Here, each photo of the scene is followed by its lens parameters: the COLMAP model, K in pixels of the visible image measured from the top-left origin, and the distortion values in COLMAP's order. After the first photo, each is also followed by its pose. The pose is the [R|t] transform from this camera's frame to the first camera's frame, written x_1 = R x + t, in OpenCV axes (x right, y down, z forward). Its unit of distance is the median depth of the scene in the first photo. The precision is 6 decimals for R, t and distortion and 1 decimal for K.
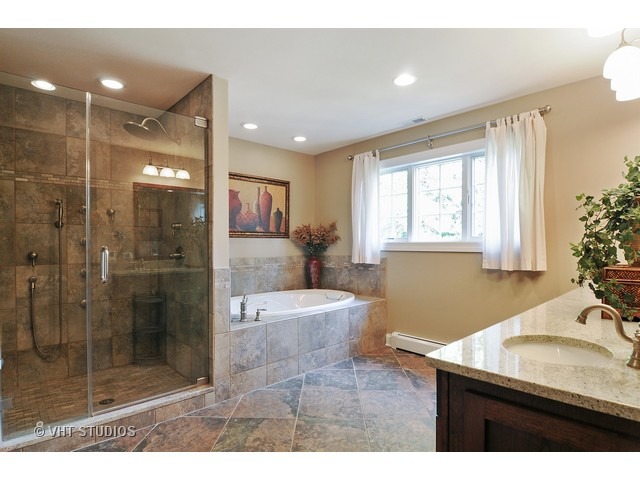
lens RADIAL K [[348.1, 0, 315.5], [0, 348.1, 243.6], [0, 0, 1]] dist [0.002992, 0.001850]
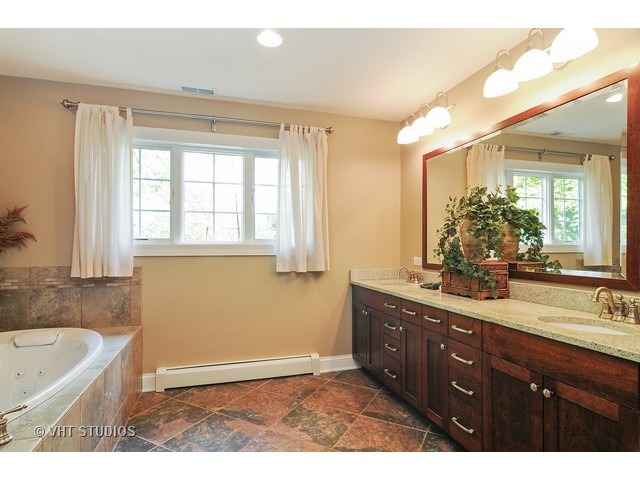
lens RADIAL K [[348.1, 0, 317.7], [0, 348.1, 241.1], [0, 0, 1]] dist [0.002992, 0.001850]
pose [[0.433344, 0.012788, 0.901138, -0.299624], [-0.000053, 0.999900, -0.014165, -0.000048], [-0.901229, 0.006091, 0.433301, 0.409586]]
